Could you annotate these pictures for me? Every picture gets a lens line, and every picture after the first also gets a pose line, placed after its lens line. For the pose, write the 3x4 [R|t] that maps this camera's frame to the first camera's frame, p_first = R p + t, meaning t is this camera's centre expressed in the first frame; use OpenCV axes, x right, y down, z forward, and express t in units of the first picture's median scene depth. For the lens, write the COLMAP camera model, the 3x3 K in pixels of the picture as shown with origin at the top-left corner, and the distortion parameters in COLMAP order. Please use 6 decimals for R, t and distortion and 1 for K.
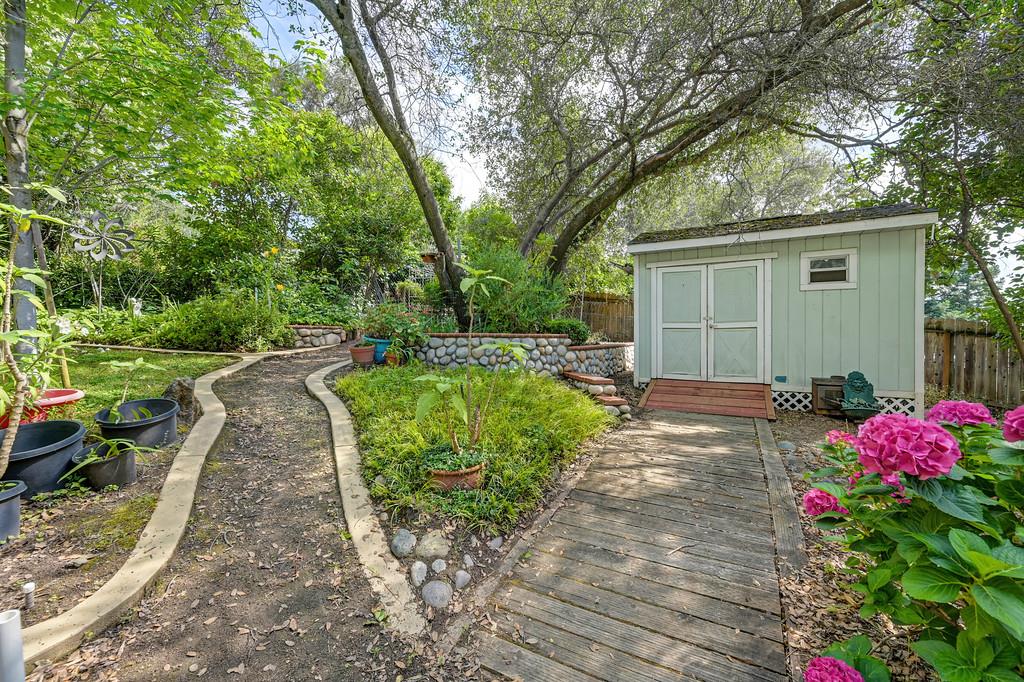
lens RADIAL K [[430.6, 0, 512.0], [0, 430.6, 341.0], [0, 0, 1]] dist [-0.000395, 0.000262]
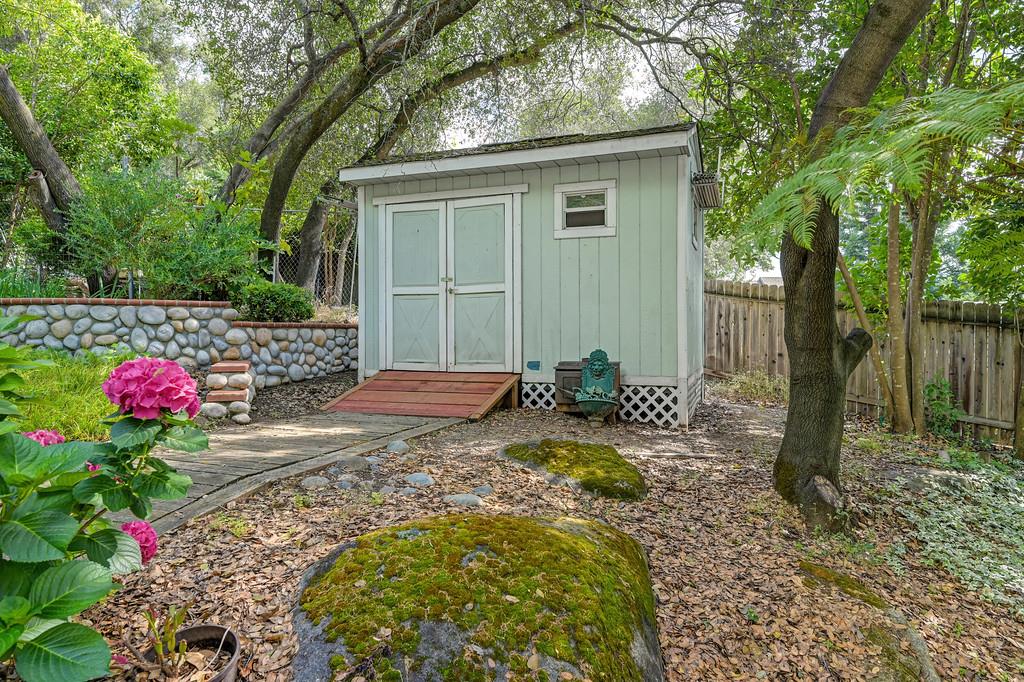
lens RADIAL K [[665.4, 0, 665.0], [0, 665.4, 342.2], [0, 0, 1]] dist [-0.004137, -0.001194]
pose [[0.985817, -0.001944, 0.167813, 0.629854], [0.004868, 0.999843, -0.017017, 0.067743], [-0.167754, 0.017593, 0.985672, -0.095686]]
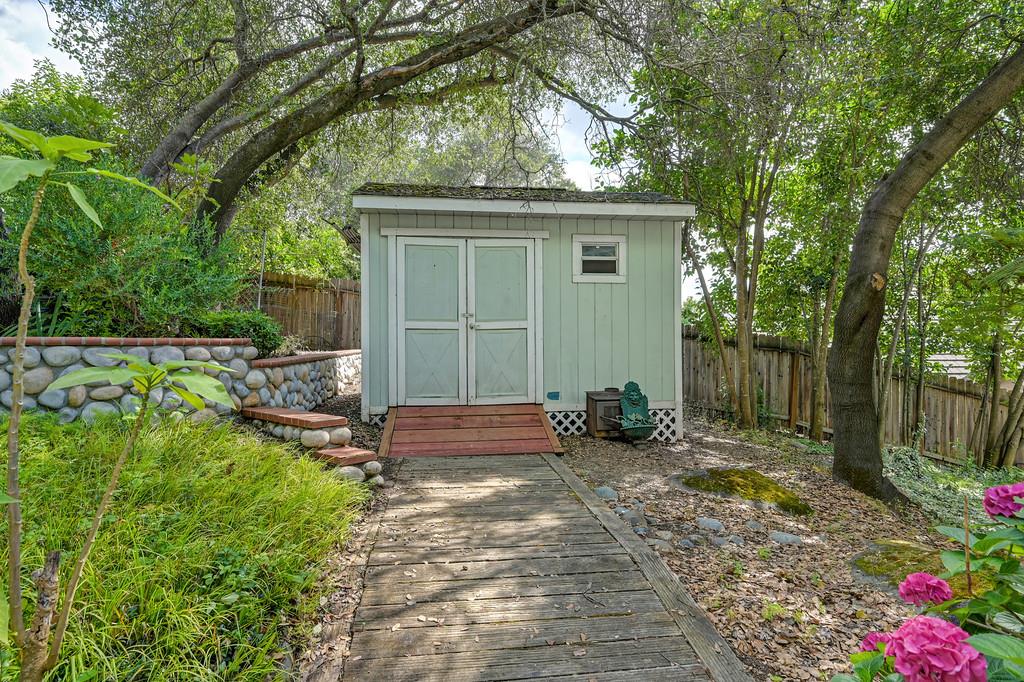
lens RADIAL K [[546.0, 0, 508.7], [0, 546.0, 329.2], [0, 0, 1]] dist [-0.004722, 0.000091]
pose [[0.794875, 0.006929, 0.606734, -0.031602], [0.012904, 0.999516, -0.028321, -0.003850], [-0.606636, 0.030341, 0.794400, 0.259814]]
